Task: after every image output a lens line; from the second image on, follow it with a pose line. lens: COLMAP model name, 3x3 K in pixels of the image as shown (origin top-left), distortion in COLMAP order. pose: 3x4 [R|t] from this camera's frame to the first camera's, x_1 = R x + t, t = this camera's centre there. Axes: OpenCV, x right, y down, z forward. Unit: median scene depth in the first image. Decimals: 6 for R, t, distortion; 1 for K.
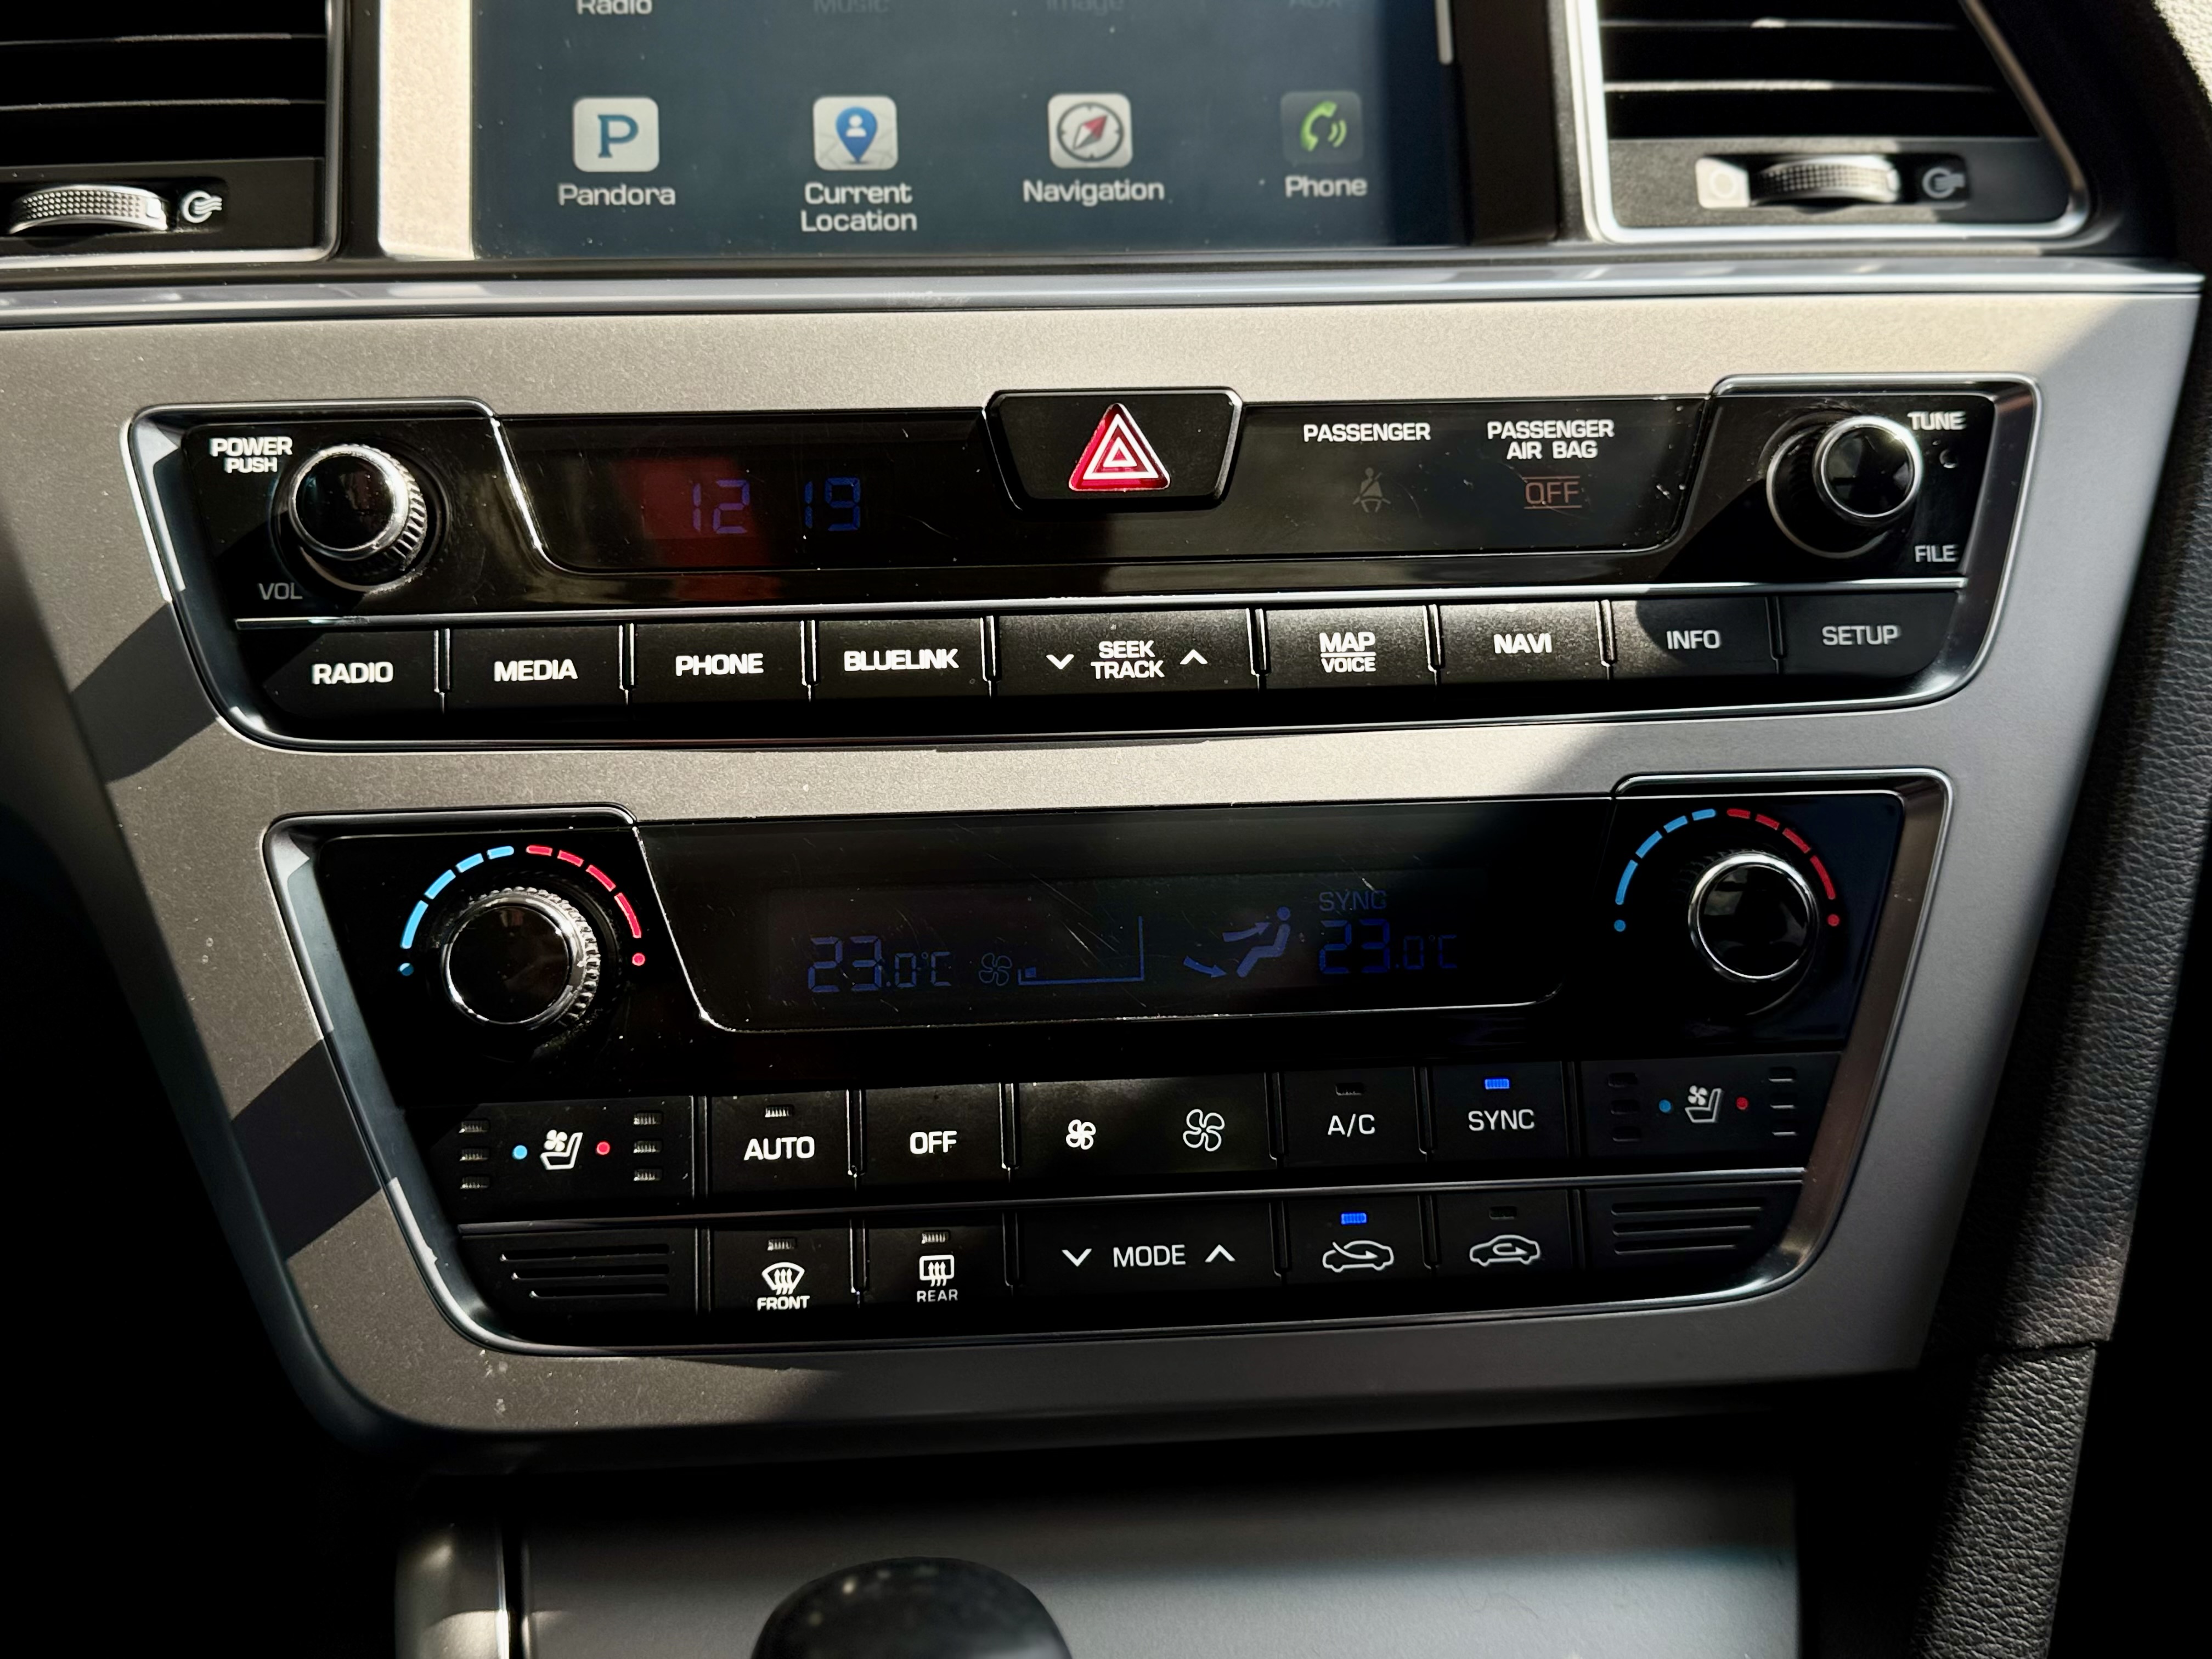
lens RADIAL K [[2428.4, 0, 1122.6], [0, 2428.4, 830.8], [0, 0, 1]] dist [0.045408, 0.000000]
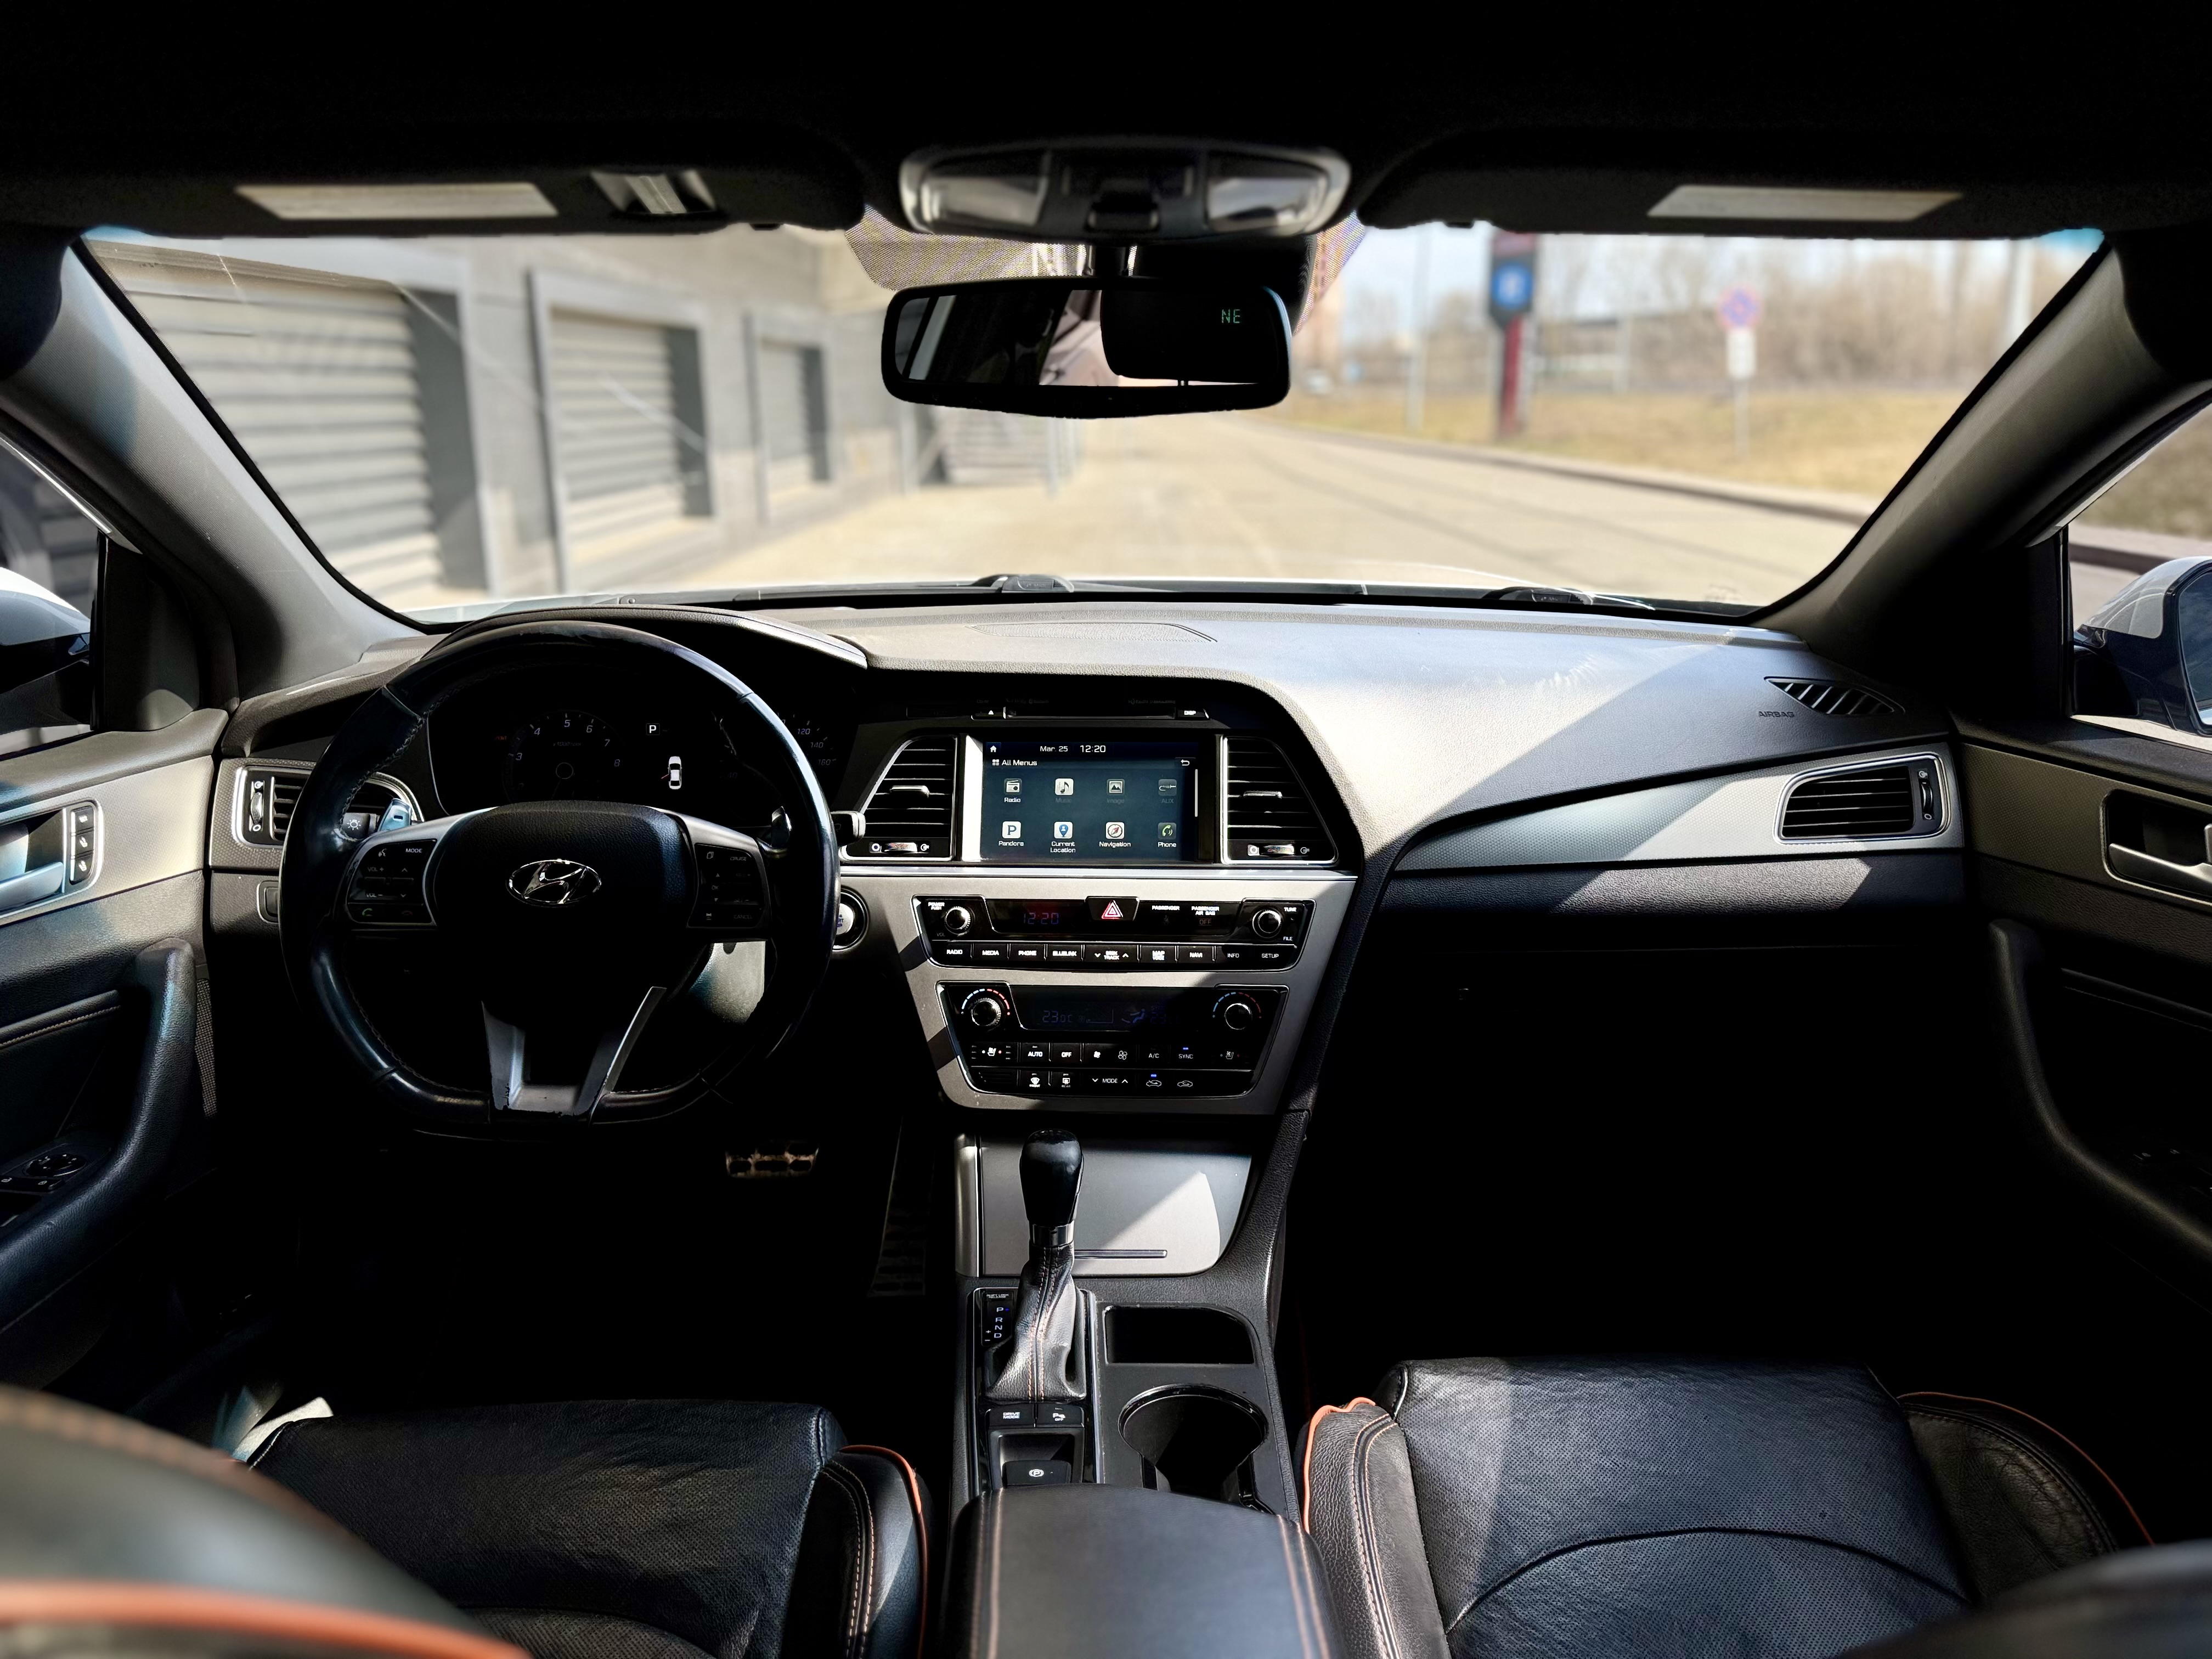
lens RADIAL K [[1434.8, 0, 1124.0], [0, 1434.8, 835.4], [0, 0, 1]] dist [-0.006452, -0.017849]
pose [[0.993351, 0.037293, -0.108917, 0.324736], [-0.041055, 0.998628, -0.032505, -0.215710], [0.107555, 0.036760, 0.993519, -1.811056]]
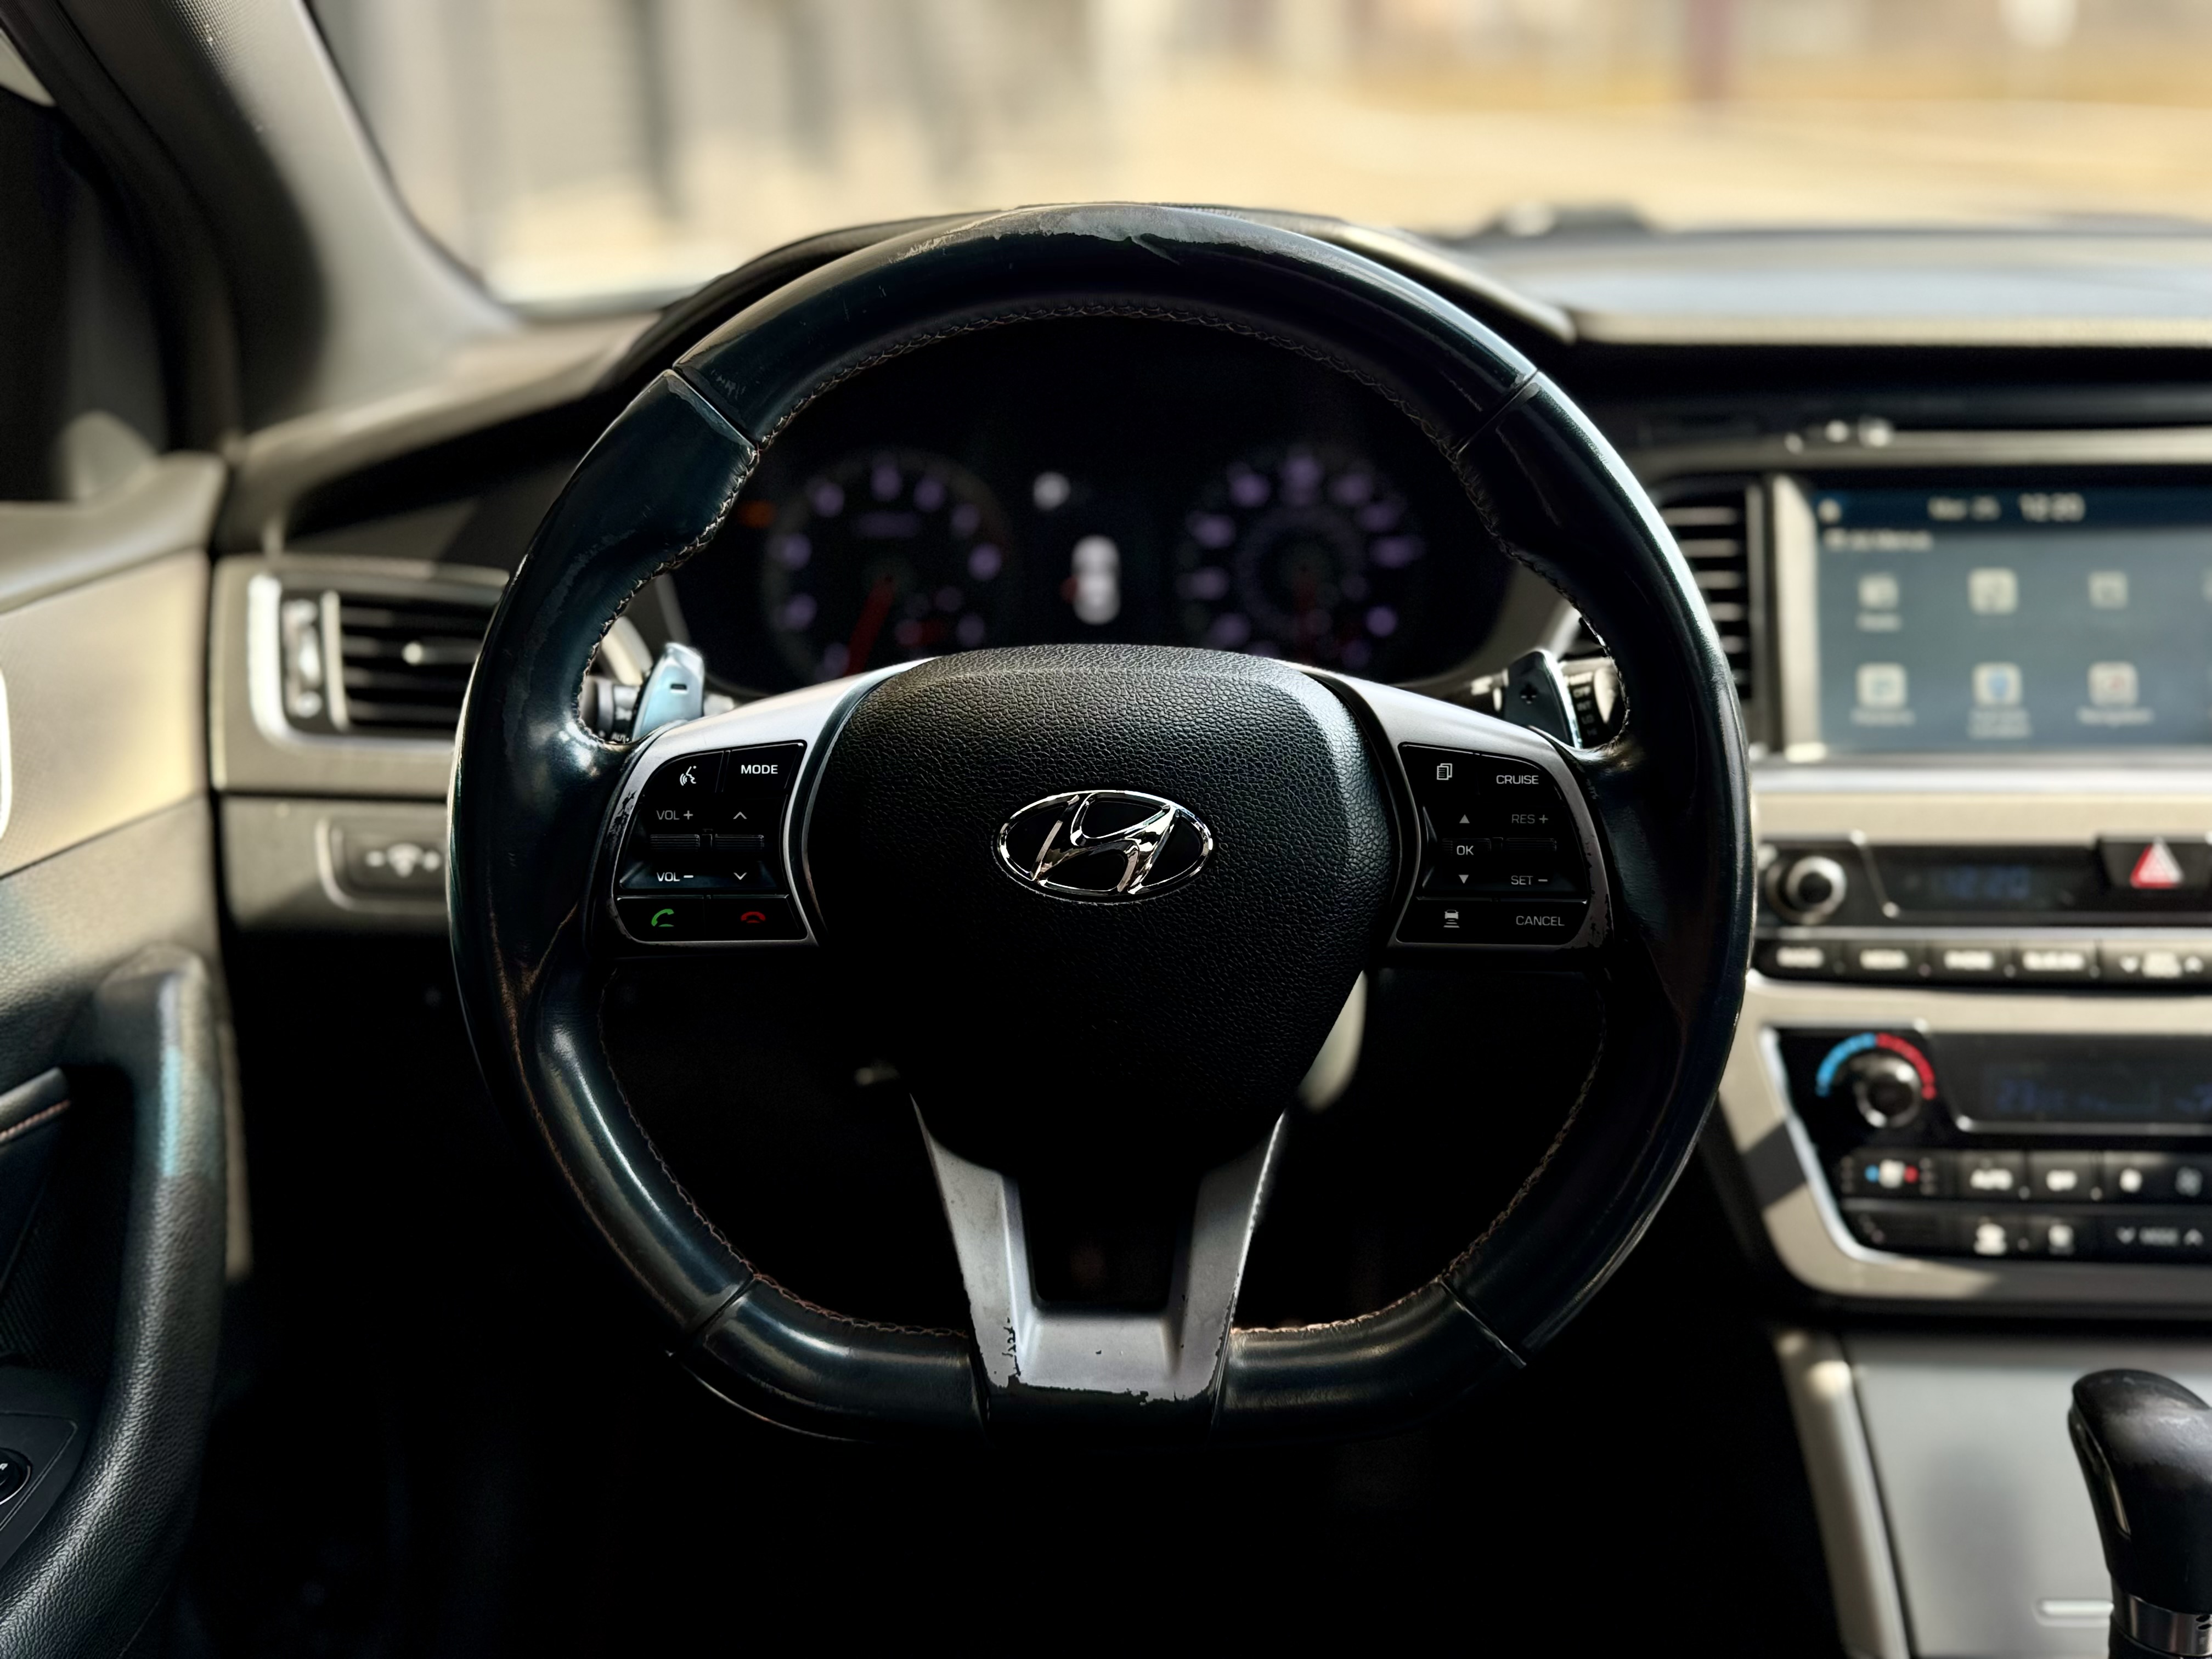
lens RADIAL K [[1971.8, 0, 1101.0], [0, 1971.8, 817.7], [0, 0, 1]] dist [0.009124, -0.038735]
pose [[0.984938, 0.038194, -0.168639, -0.640128], [-0.029349, 0.998075, 0.054637, -0.269584], [0.170401, -0.048864, 0.984163, -0.888661]]
